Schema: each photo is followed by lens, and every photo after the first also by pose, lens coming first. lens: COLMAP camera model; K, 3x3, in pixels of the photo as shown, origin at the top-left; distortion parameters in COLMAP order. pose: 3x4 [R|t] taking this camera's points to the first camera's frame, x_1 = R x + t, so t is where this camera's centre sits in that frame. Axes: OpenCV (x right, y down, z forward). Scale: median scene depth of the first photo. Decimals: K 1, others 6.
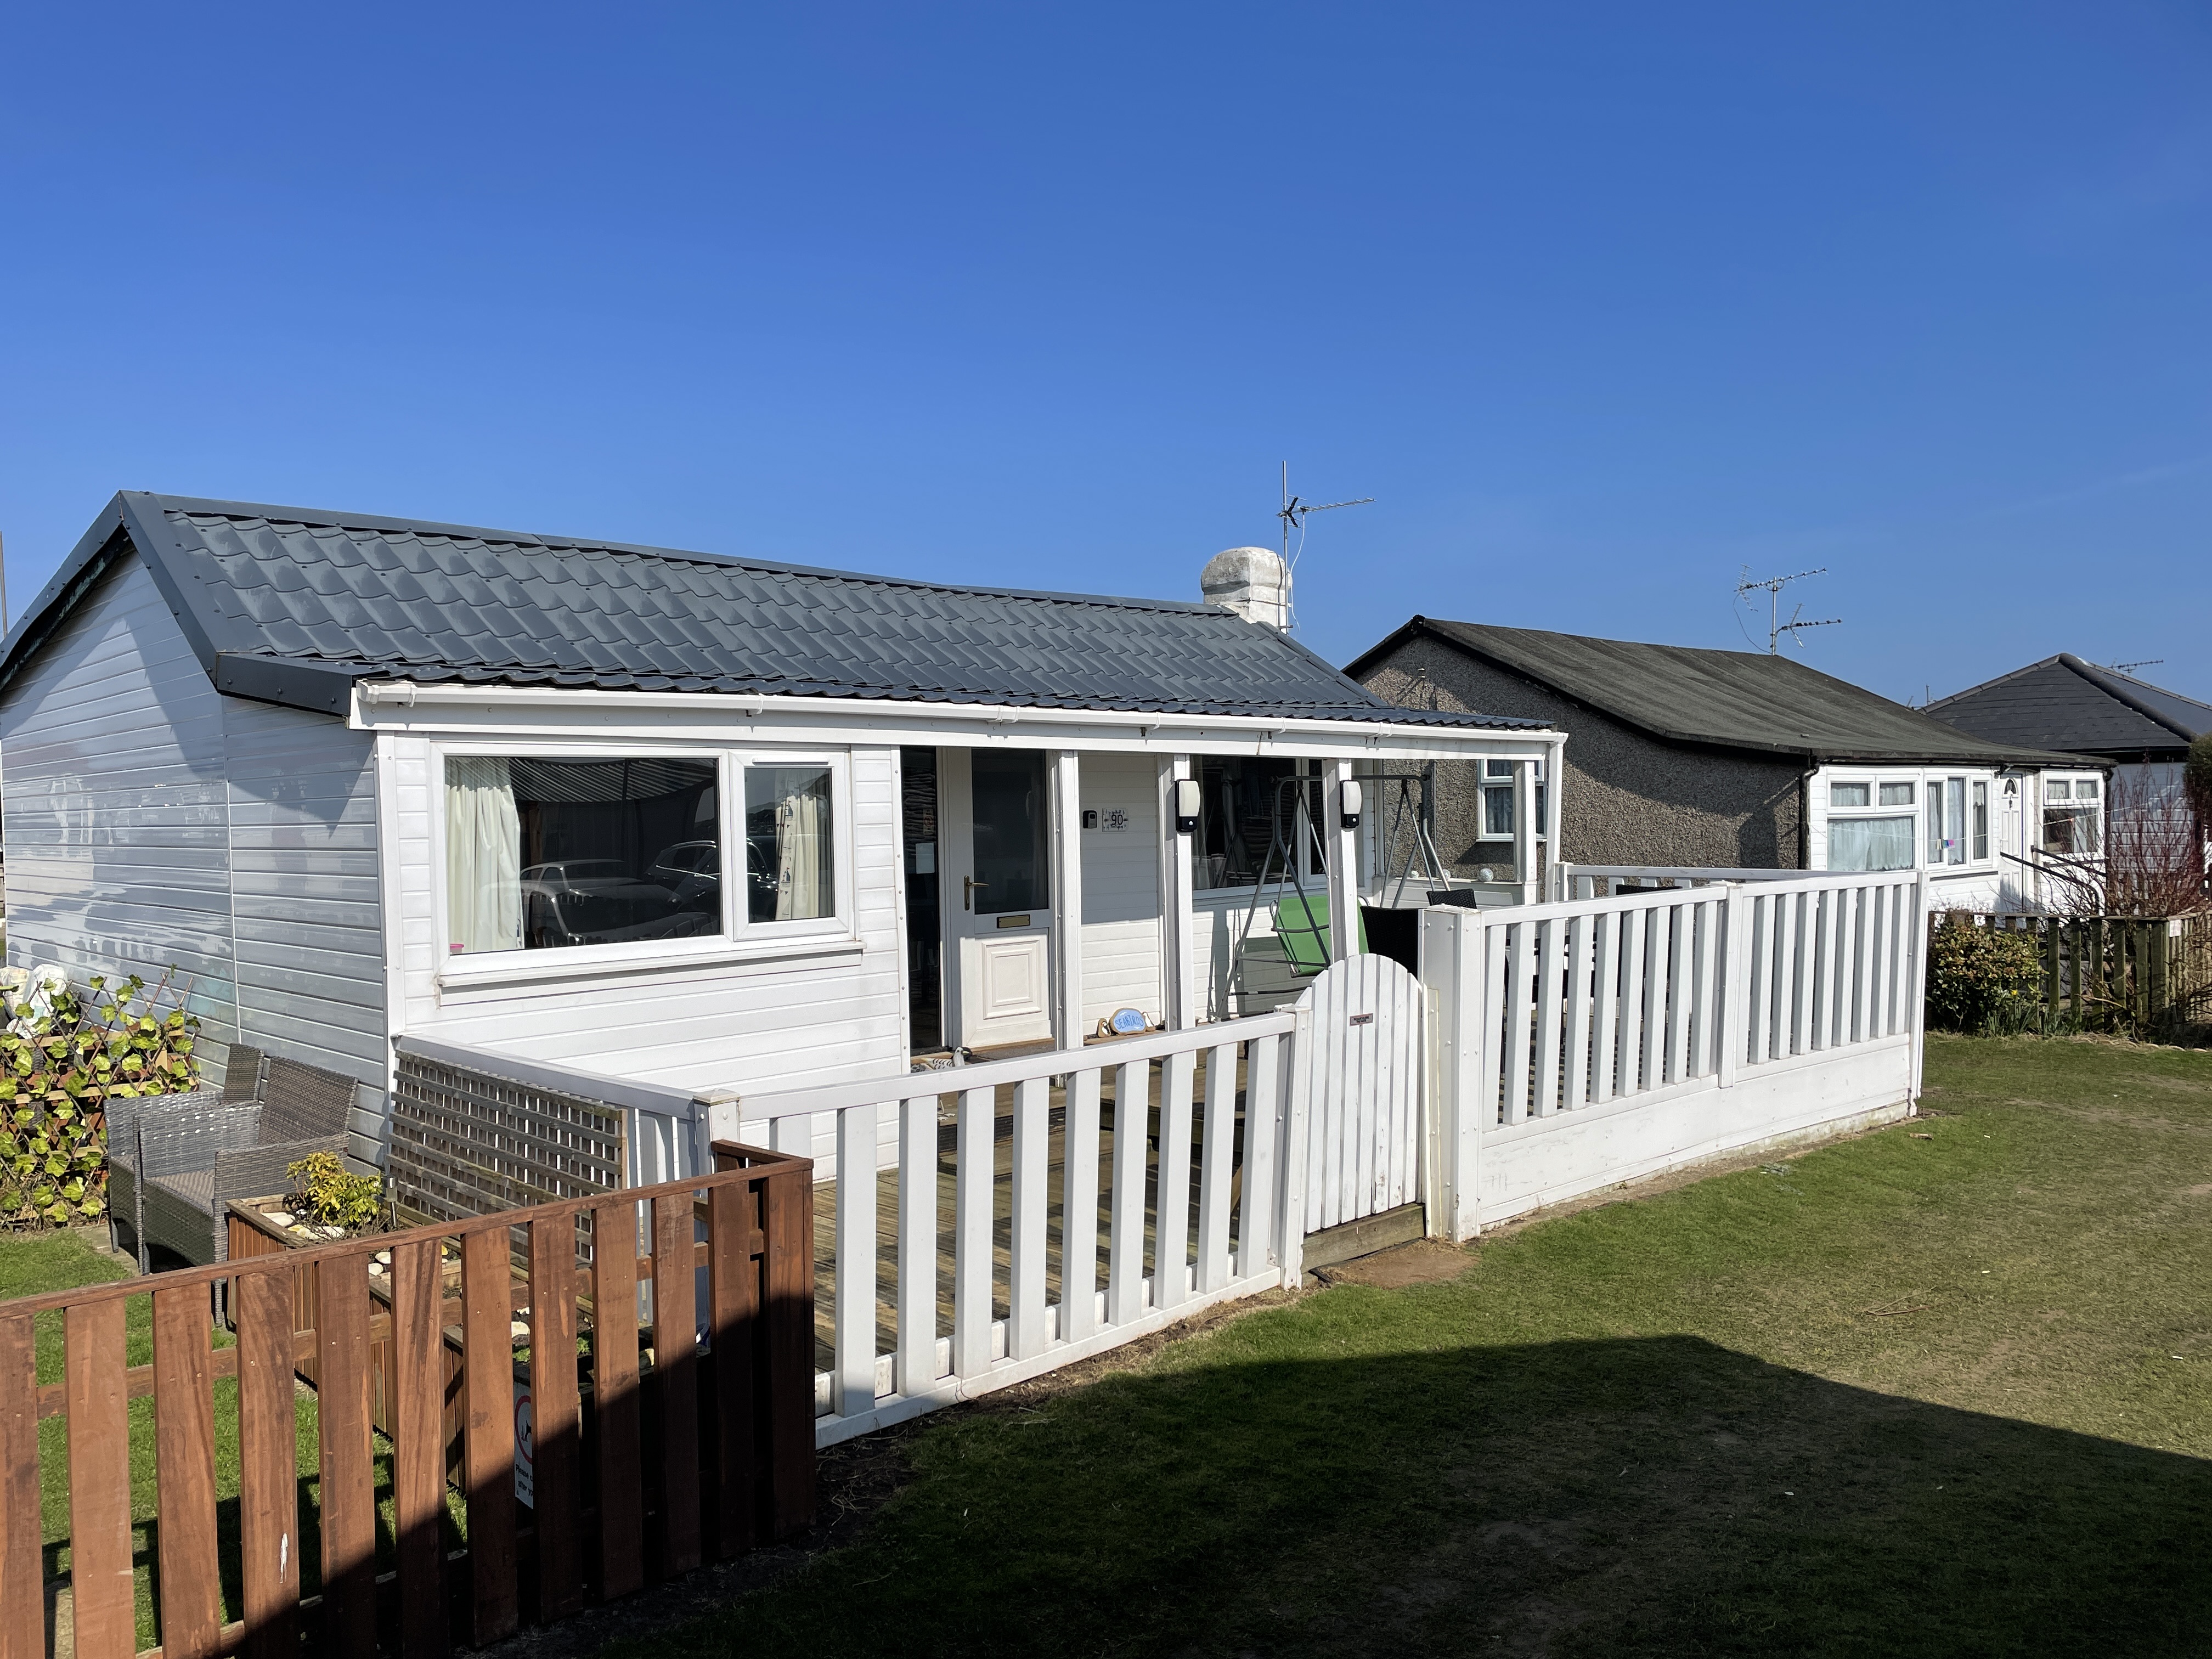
lens RADIAL K [[1655.3, 0, 1112.4], [0, 1655.3, 850.1], [0, 0, 1]] dist [0.079370, -0.097410]
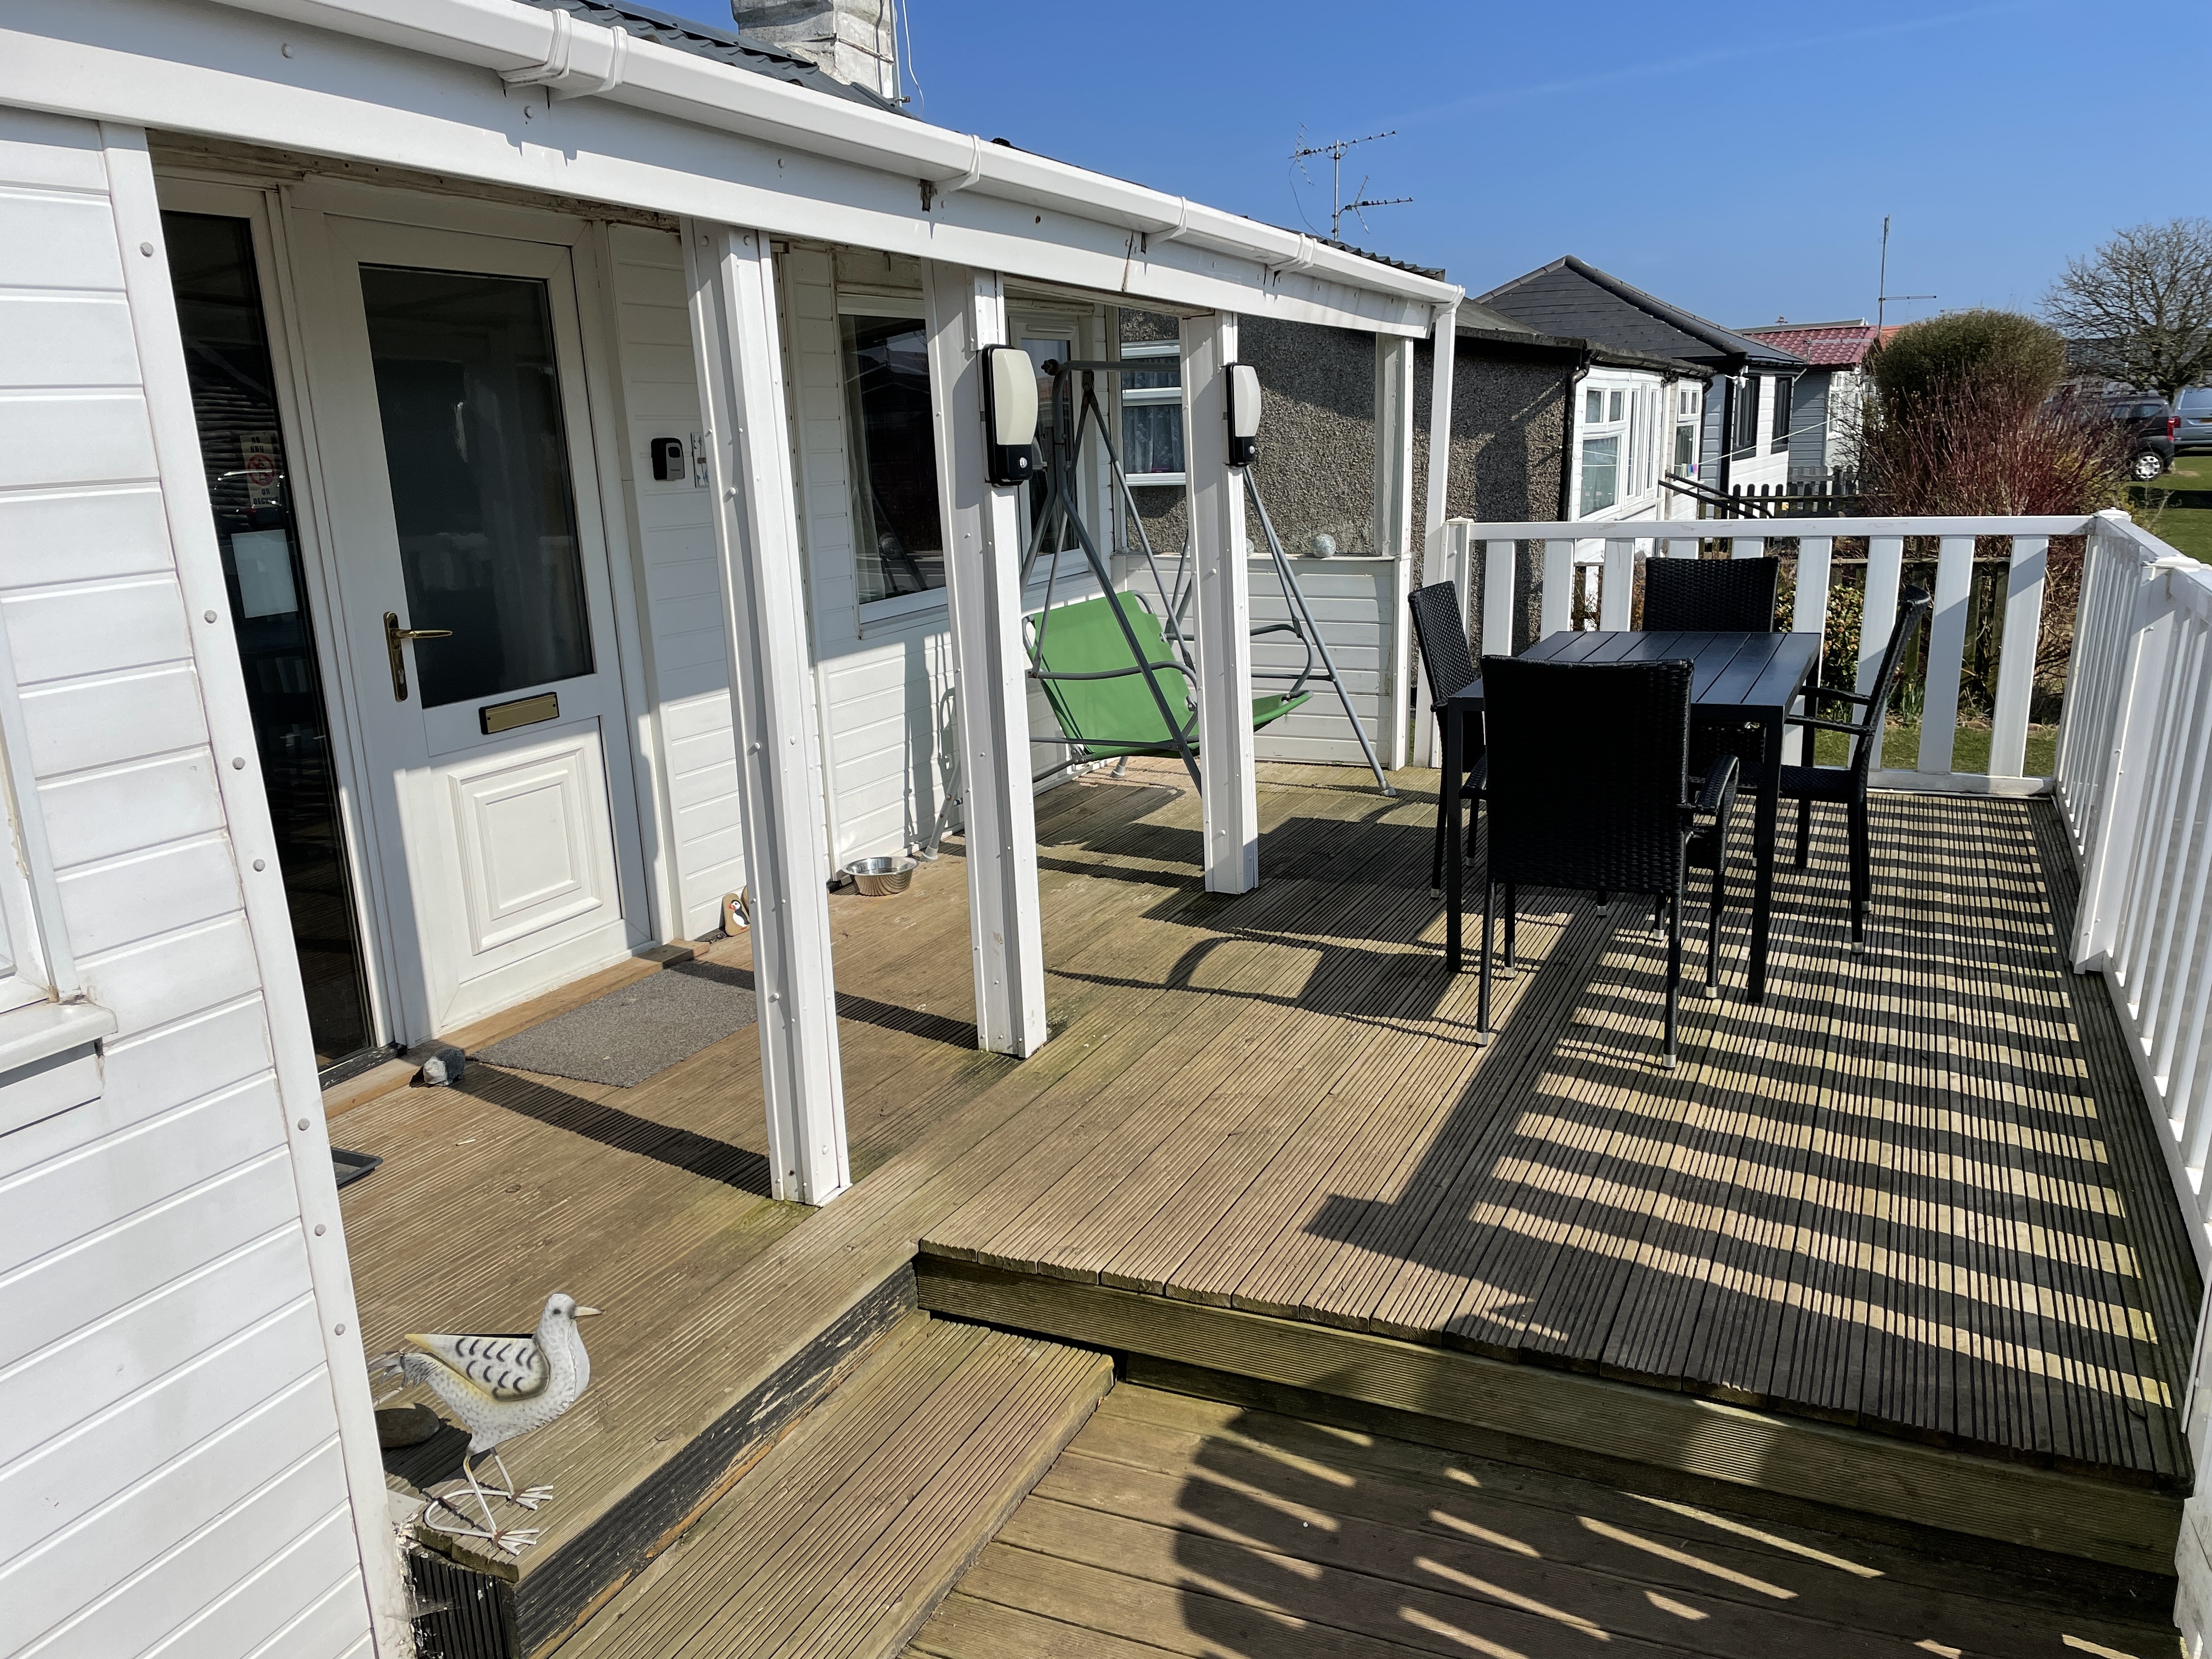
lens RADIAL K [[1655.3, 0, 1112.4], [0, 1655.3, 850.1], [0, 0, 1]] dist [0.079370, -0.097410]
pose [[0.928062, -0.106448, 0.356890, -0.074848], [0.029745, 0.976407, 0.213878, -0.008651], [-0.371237, -0.187877, 0.909332, 0.553486]]
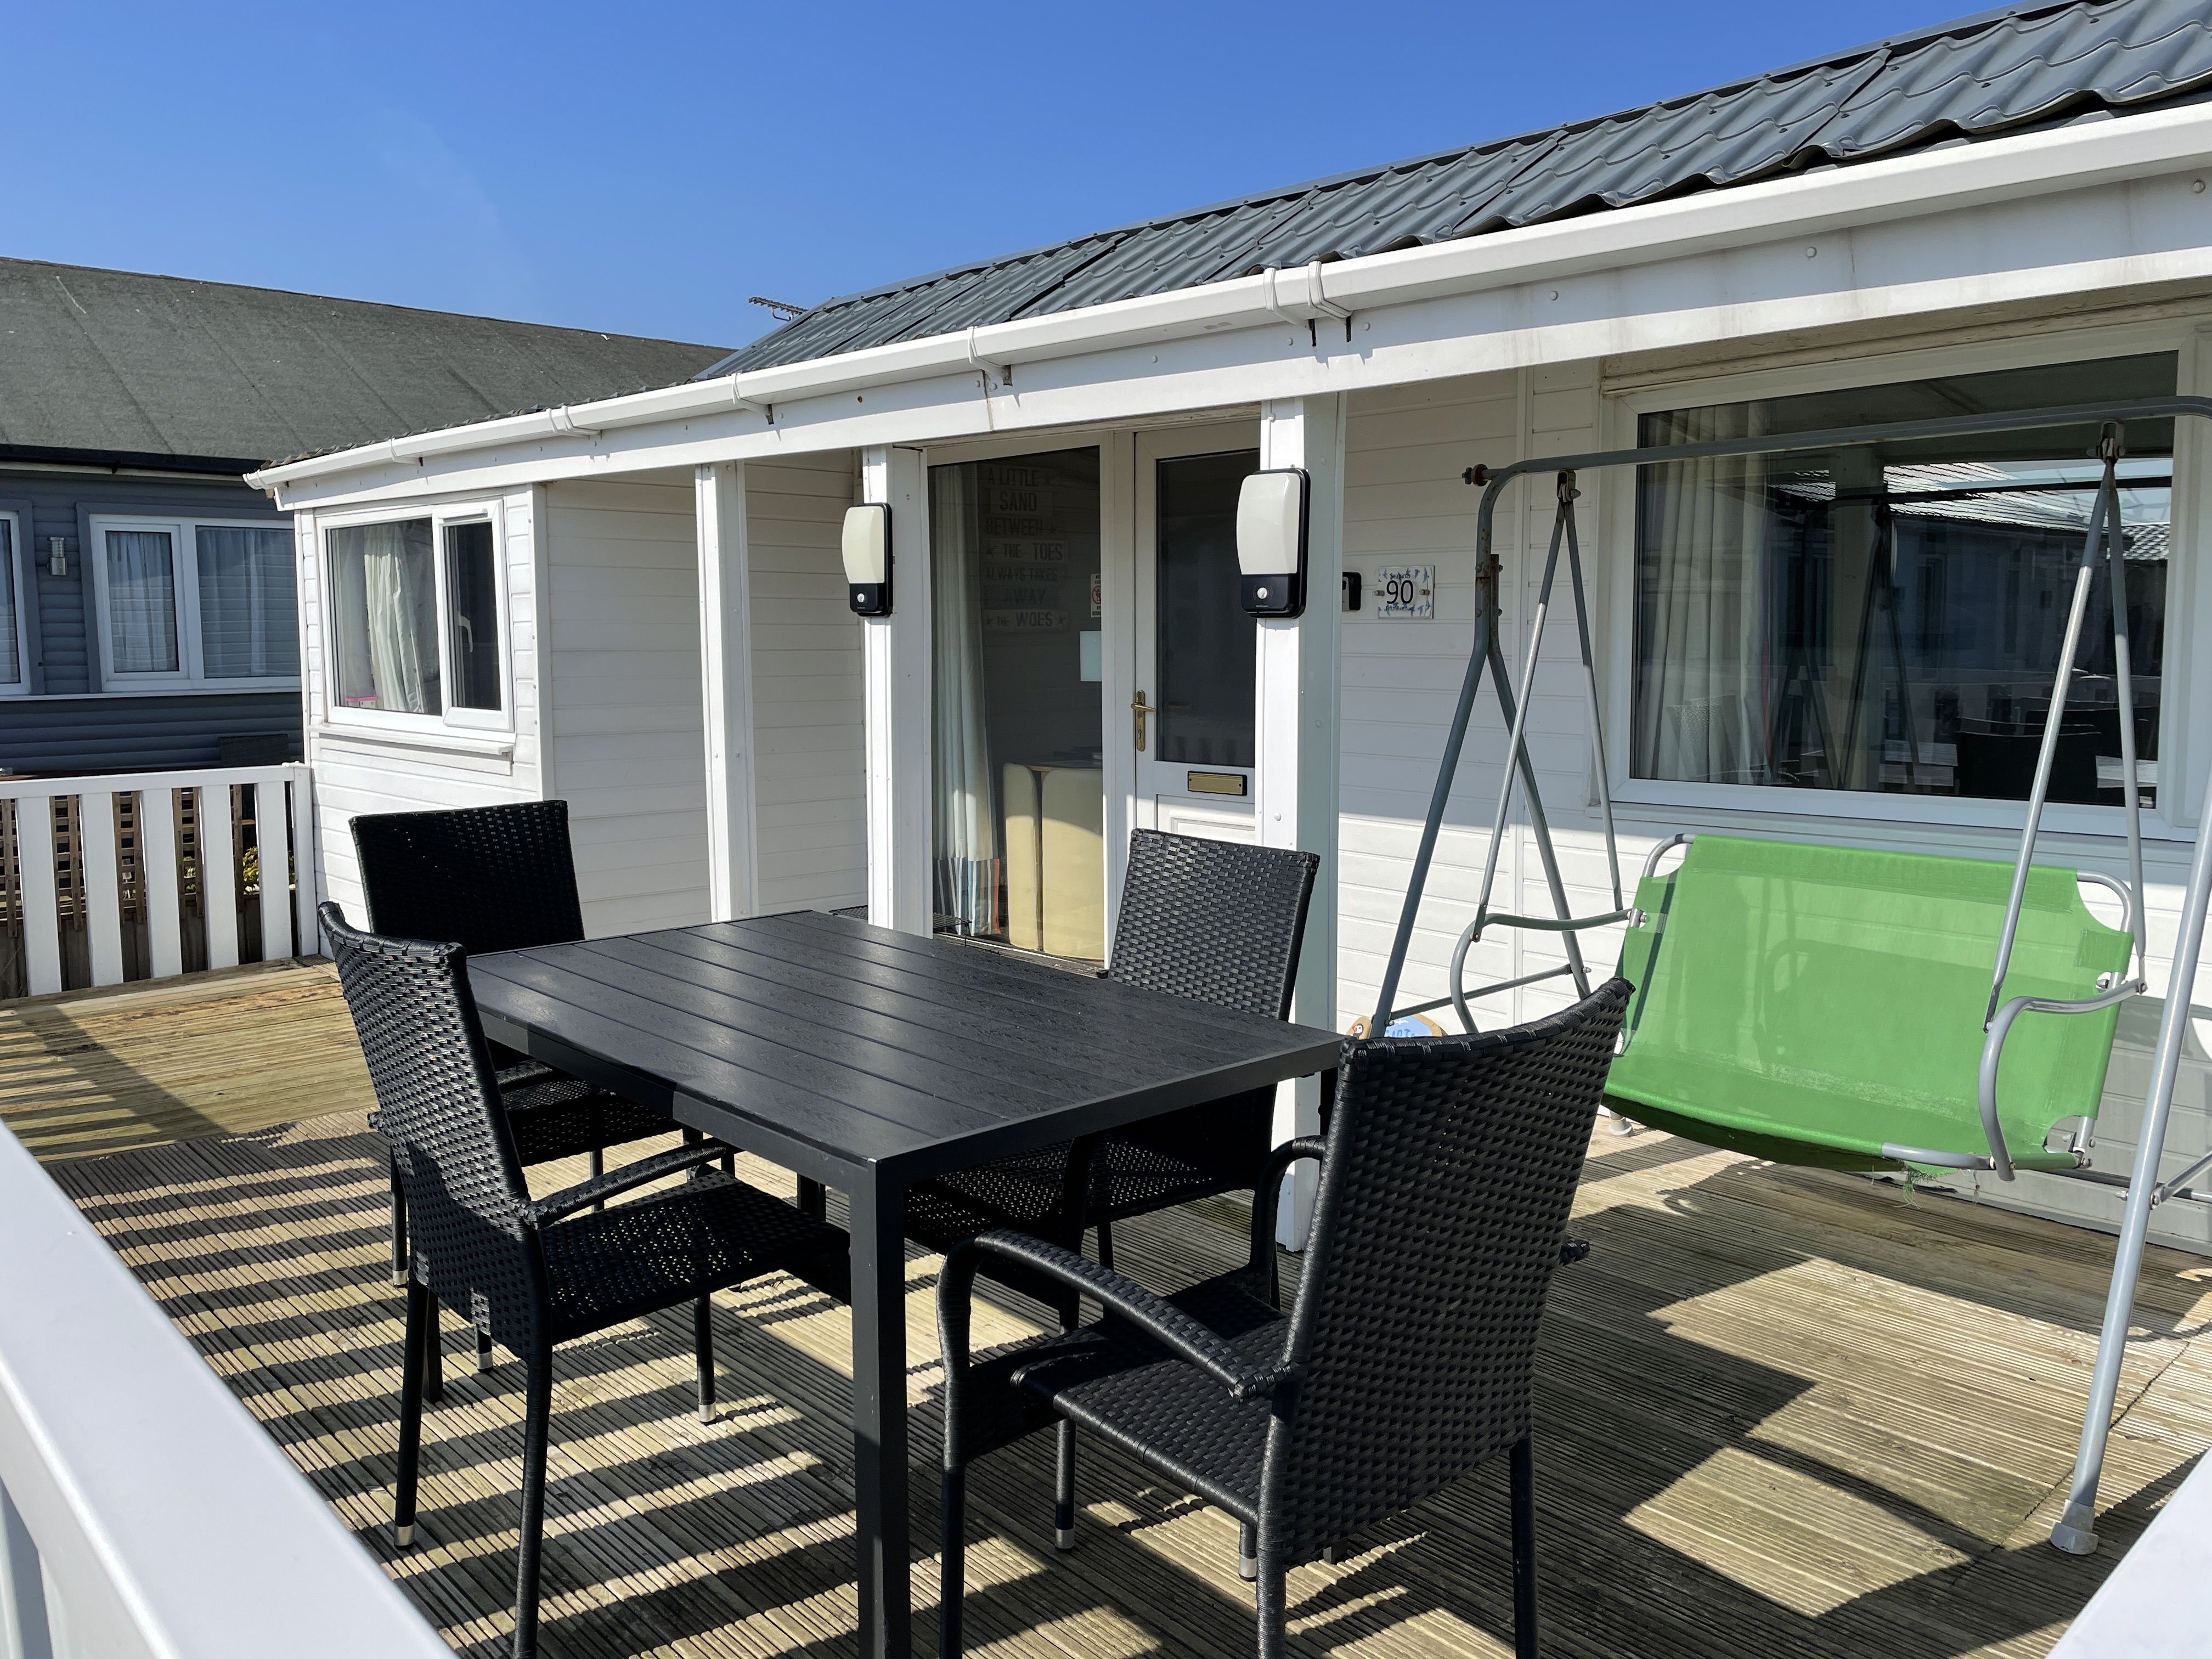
lens RADIAL K [[1681.1, 0, 1254.2], [0, 1681.1, 820.4], [0, 0, 1]] dist [0.002745, -0.001287]
pose [[0.049007, 0.134428, -0.989711, 0.472950], [-0.021558, 0.990813, 0.133511, -0.017867], [0.998566, 0.014793, 0.051454, 0.976612]]
